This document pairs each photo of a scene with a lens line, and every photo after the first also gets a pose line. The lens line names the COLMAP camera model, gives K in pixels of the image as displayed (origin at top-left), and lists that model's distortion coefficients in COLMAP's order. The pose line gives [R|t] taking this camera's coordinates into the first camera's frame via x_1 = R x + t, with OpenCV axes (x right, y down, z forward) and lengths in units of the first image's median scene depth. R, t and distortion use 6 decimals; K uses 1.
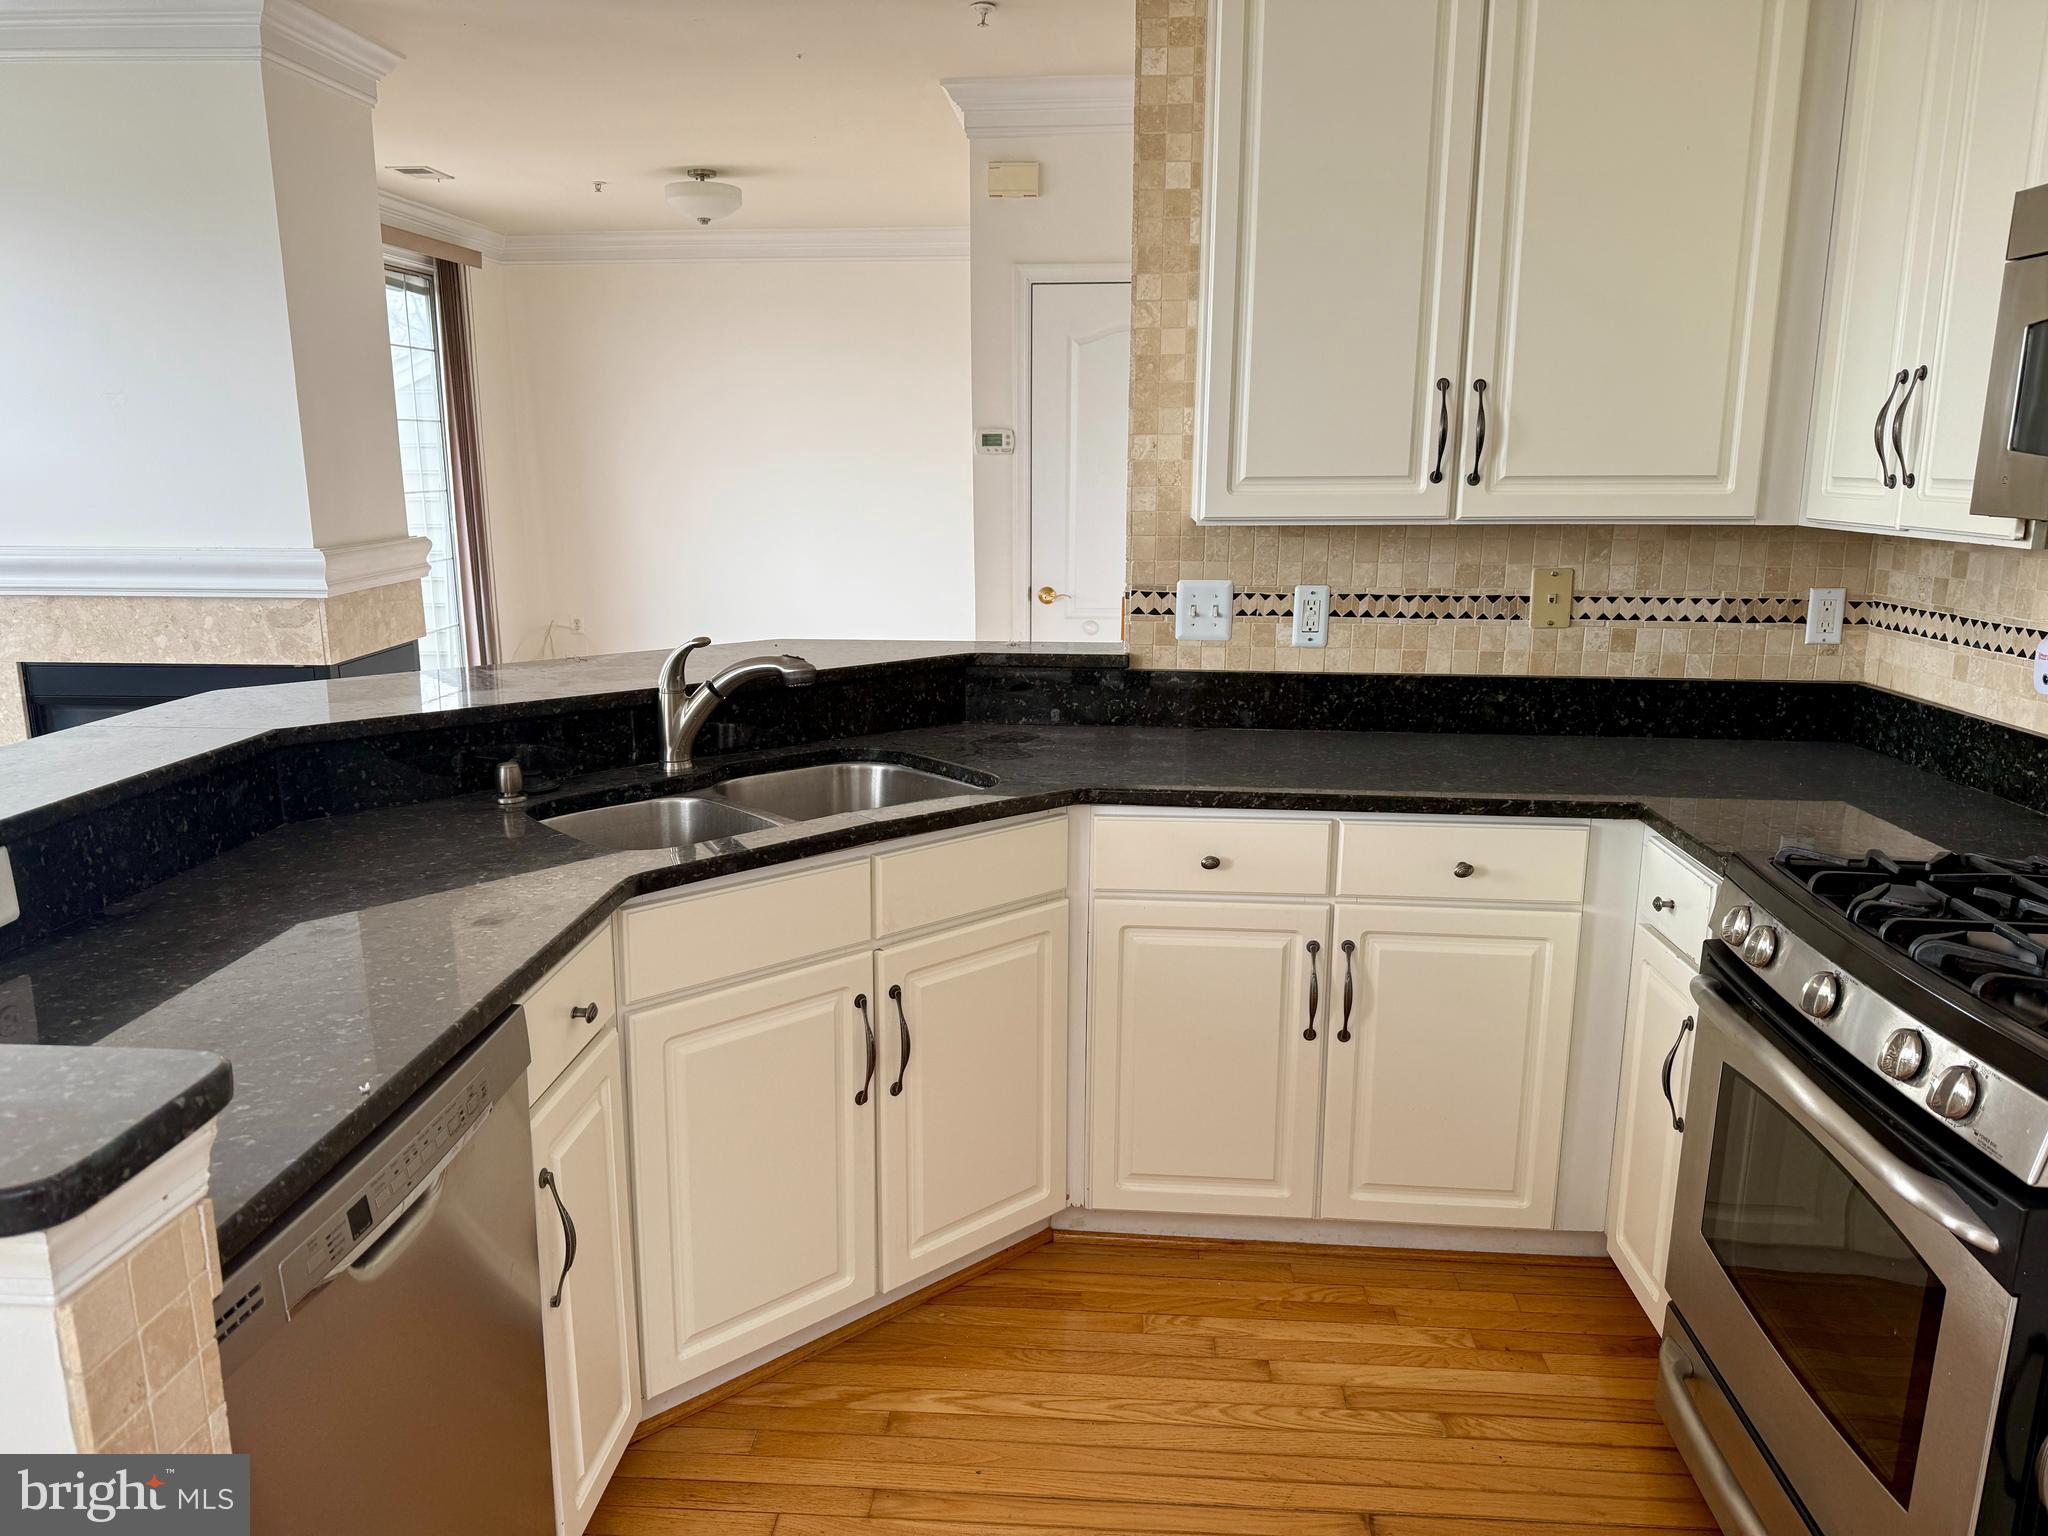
lens RADIAL K [[1419.0, 0, 1024.0], [0, 1419.0, 768.0], [0, 0, 1]] dist [0.118385, -0.197683]
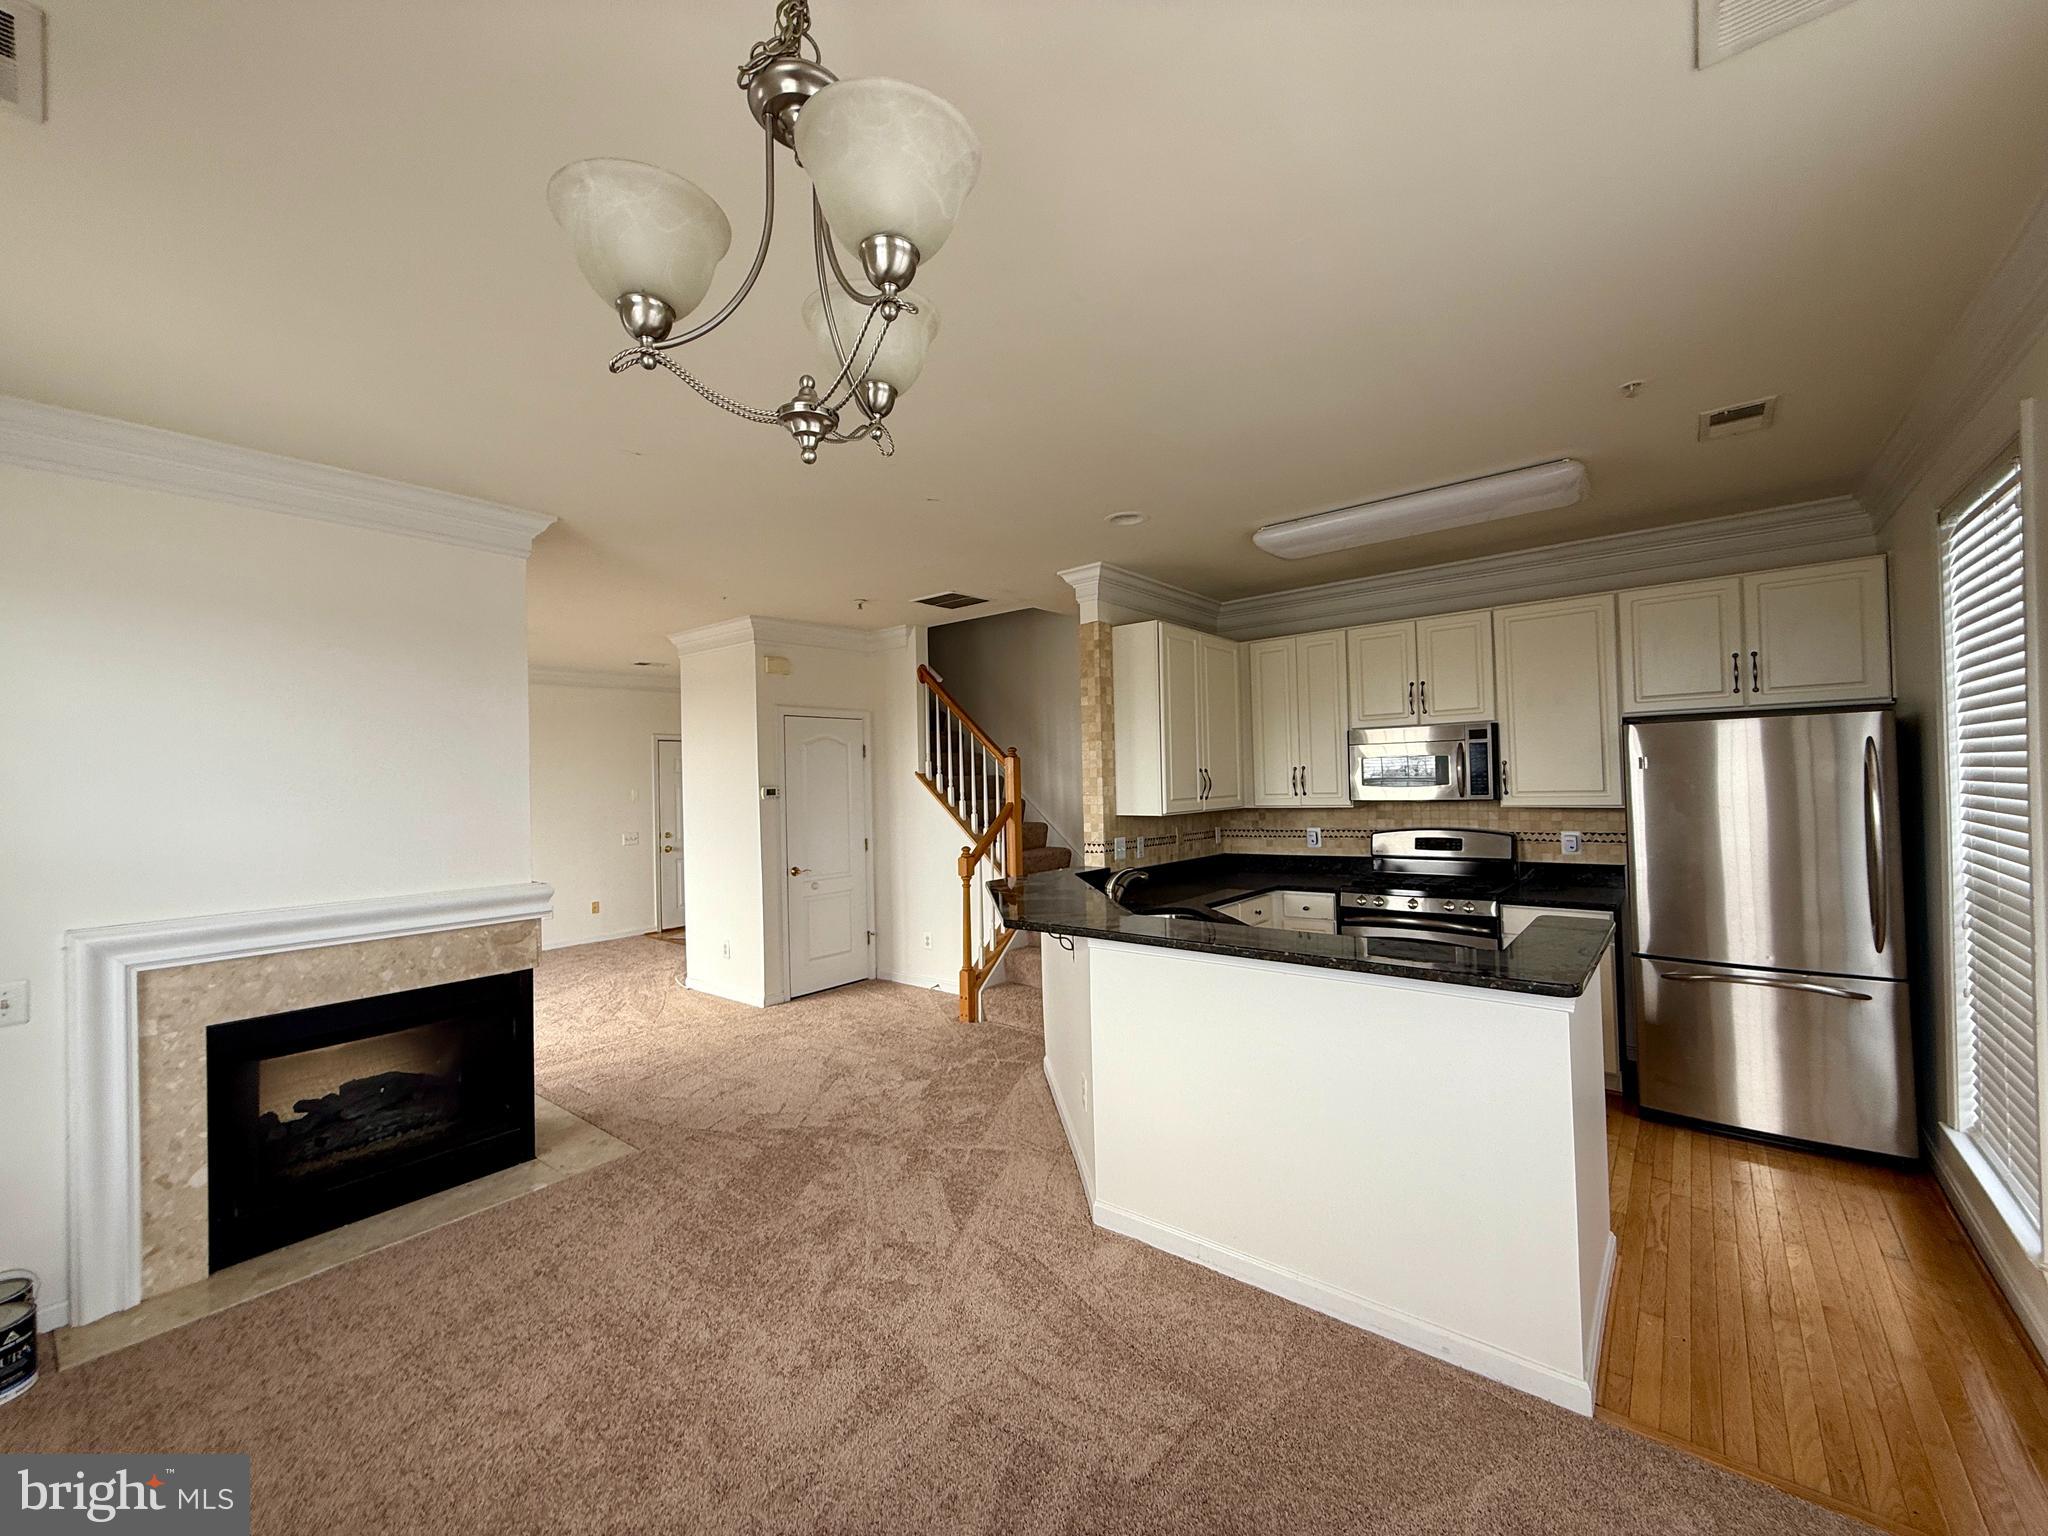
lens RADIAL K [[826.2, 0, 1024.0], [0, 826.2, 768.0], [0, 0, 1]] dist [0.020402, 0.000097]
pose [[0.581110, -0.002341, 0.813821, -1.515611], [0.200885, 0.969465, -0.140654, -0.089975], [-0.788642, 0.245220, 0.563836, 0.262137]]
